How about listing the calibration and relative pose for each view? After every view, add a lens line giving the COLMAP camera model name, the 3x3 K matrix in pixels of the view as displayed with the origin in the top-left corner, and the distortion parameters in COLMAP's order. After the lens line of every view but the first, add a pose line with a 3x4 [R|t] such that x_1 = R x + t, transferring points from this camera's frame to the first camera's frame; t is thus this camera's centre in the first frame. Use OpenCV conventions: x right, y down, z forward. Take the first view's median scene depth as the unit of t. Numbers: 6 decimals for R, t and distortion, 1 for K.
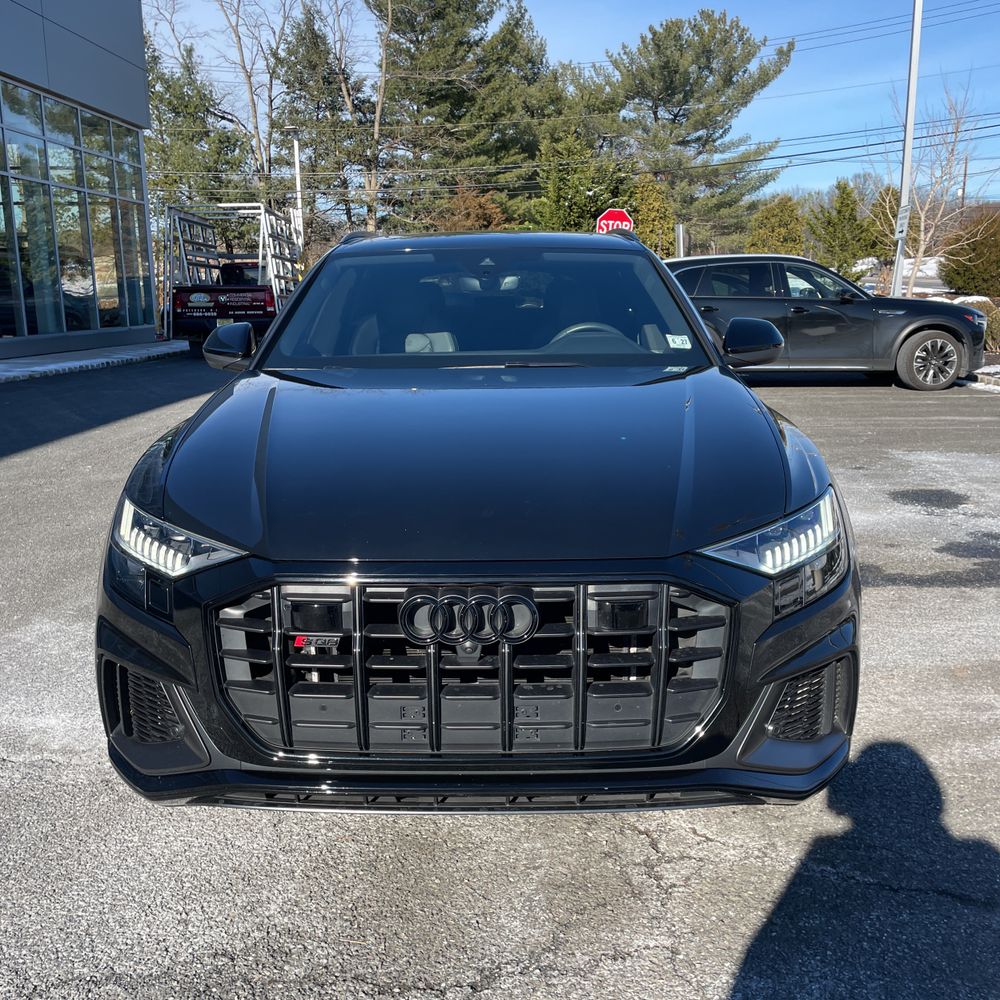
lens RADIAL K [[1007.5, 0, 496.9], [0, 1007.5, 502.7], [0, 0, 1]] dist [0.046747, 0.000000]
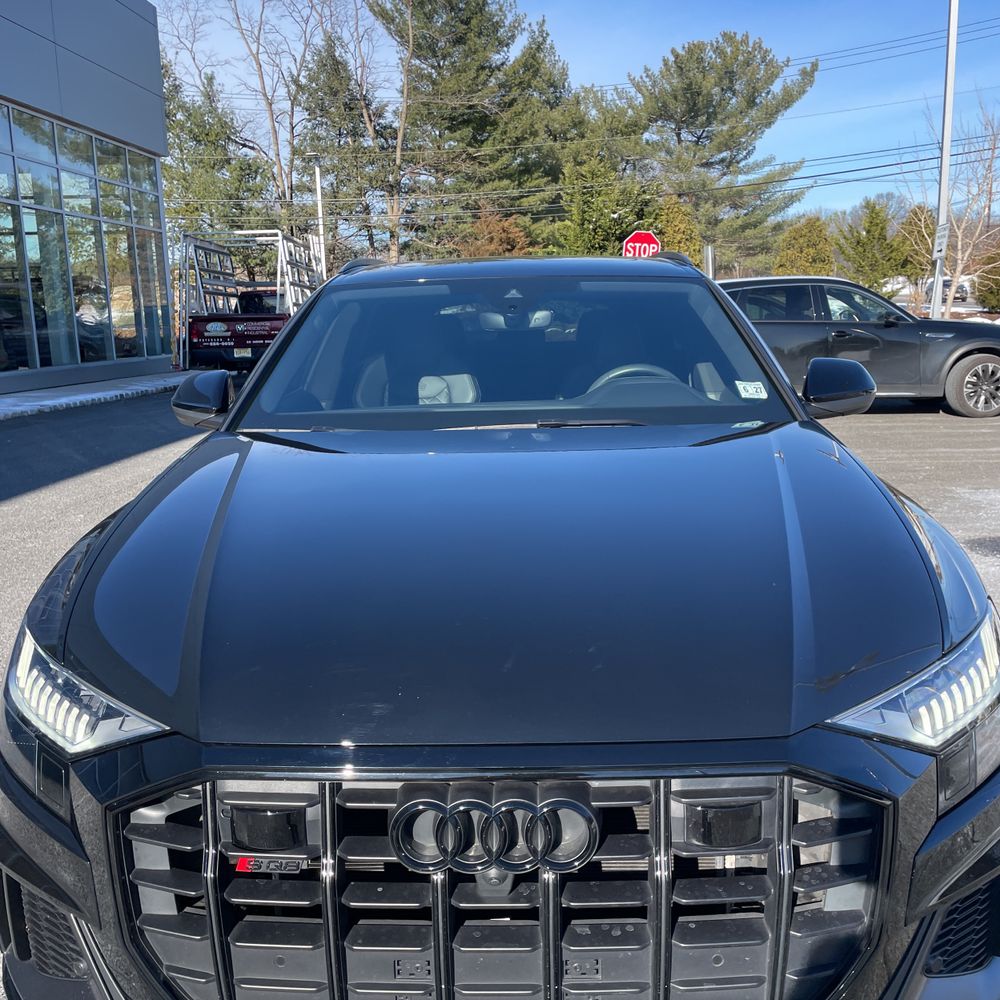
lens RADIAL K [[1007.5, 0, 516.4], [0, 1007.5, 505.5], [0, 0, 1]] dist [0.046747, 0.000000]
pose [[0.999925, -0.010395, -0.006521, -0.000623], [0.010266, 0.999758, -0.019443, -0.008750], [0.006722, 0.019375, 0.999790, 0.031633]]
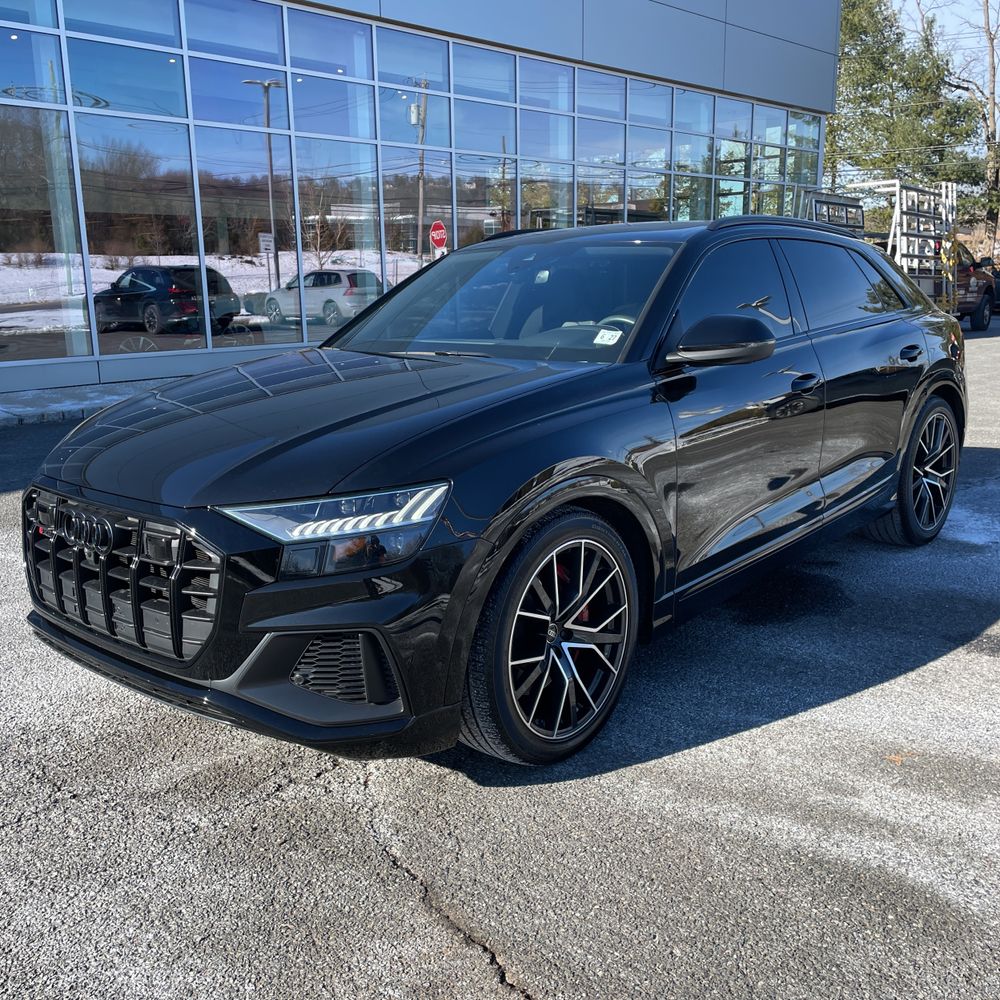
lens RADIAL K [[1007.5, 0, 502.5], [0, 1007.5, 472.1], [0, 0, 1]] dist [0.046747, 0.000000]
pose [[0.762412, 0.121131, -0.635654, 0.121568], [-0.126487, 0.991271, 0.037188, -0.008162], [0.634610, 0.052049, 0.771078, 0.027469]]
